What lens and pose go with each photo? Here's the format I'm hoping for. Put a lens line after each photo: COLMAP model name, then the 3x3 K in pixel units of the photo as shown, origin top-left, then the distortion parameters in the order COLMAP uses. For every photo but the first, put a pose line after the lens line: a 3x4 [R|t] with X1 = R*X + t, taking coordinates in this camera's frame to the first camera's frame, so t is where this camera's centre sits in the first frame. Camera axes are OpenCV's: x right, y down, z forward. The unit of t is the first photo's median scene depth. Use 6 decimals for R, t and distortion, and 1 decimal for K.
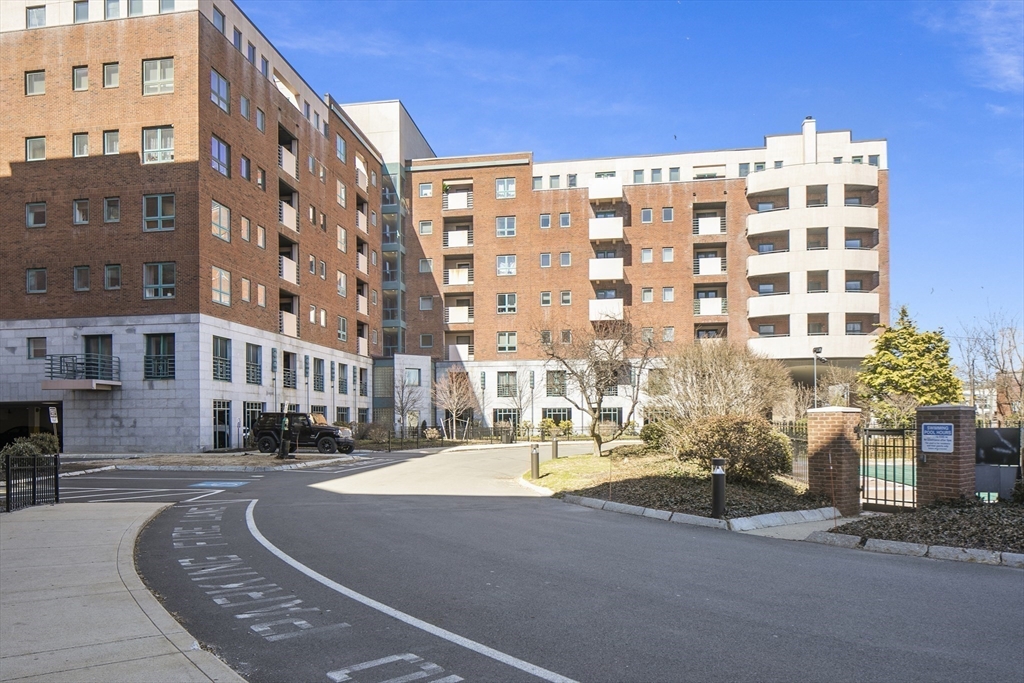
lens RADIAL K [[684.9, 0, 510.4], [0, 684.9, 419.4], [0, 0, 1]] dist [-0.001032, -0.000812]
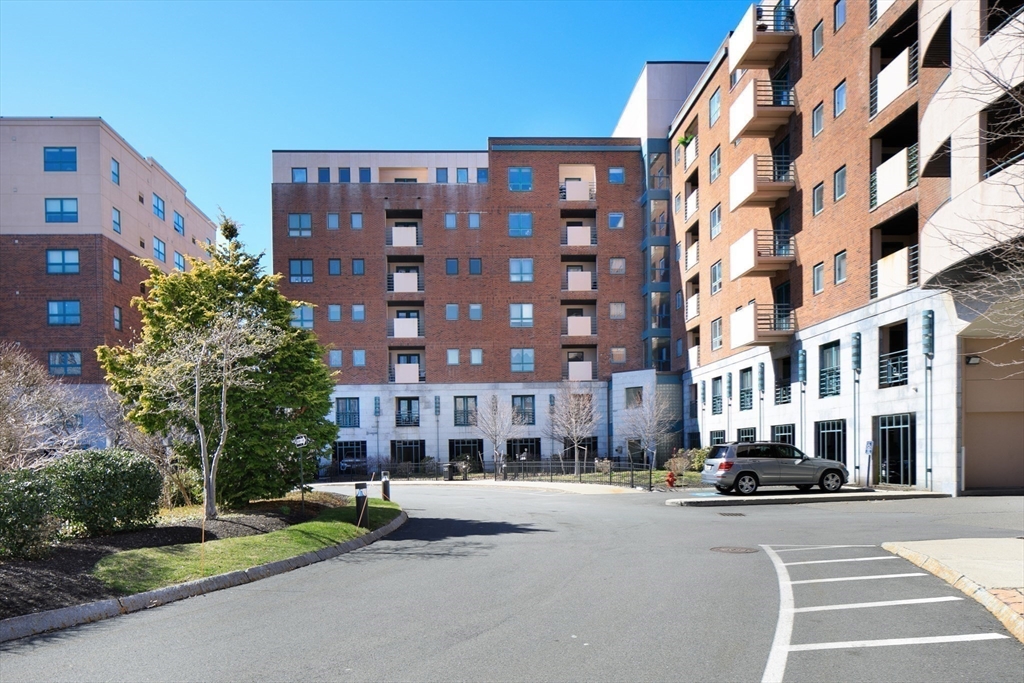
lens RADIAL K [[695.2, 0, 510.9], [0, 695.2, 475.9], [0, 0, 1]] dist [-0.051715, -0.000413]
pose [[0.204708, 0.032963, -0.978268, 0.809872], [0.019540, 0.999096, 0.037754, -0.002636], [0.978628, -0.026844, 0.203879, 0.842035]]
